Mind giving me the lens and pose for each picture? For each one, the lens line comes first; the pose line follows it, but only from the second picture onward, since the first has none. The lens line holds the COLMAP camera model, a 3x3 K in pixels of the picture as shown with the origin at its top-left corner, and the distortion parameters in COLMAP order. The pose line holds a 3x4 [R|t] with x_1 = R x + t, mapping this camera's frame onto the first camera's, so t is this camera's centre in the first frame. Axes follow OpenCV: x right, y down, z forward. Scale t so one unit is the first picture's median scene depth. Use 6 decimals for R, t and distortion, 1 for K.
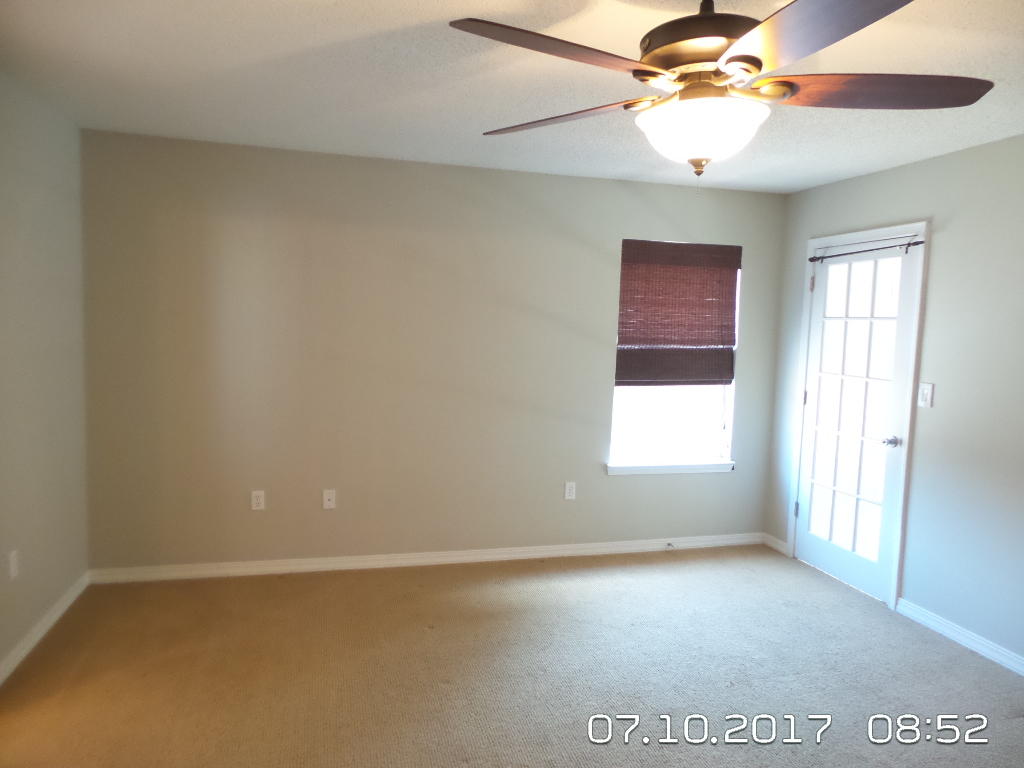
lens RADIAL K [[710.1, 0, 511.1], [0, 710.1, 388.0], [0, 0, 1]] dist [-0.004603, 0.010719]
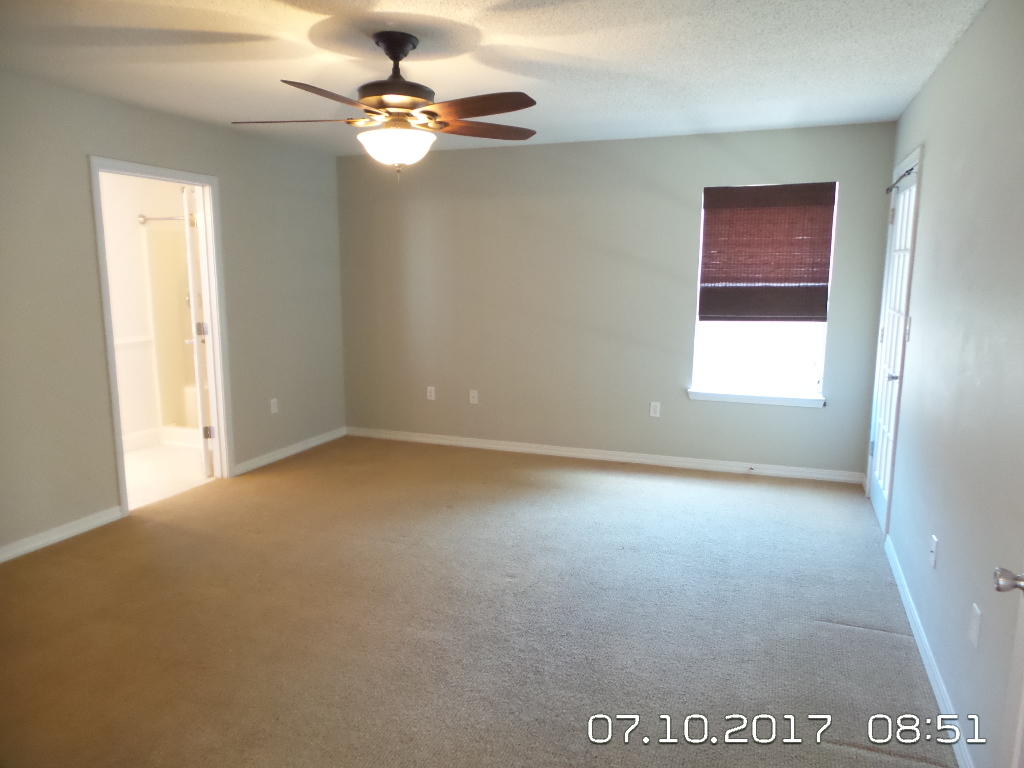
lens RADIAL K [[710.1, 0, 516.0], [0, 710.1, 382.7], [0, 0, 1]] dist [-0.004603, 0.010719]
pose [[0.814149, 0.064430, -0.577070, 0.563642], [-0.028616, 0.997069, 0.070951, 0.023797], [0.579951, -0.041251, 0.813607, -0.084876]]
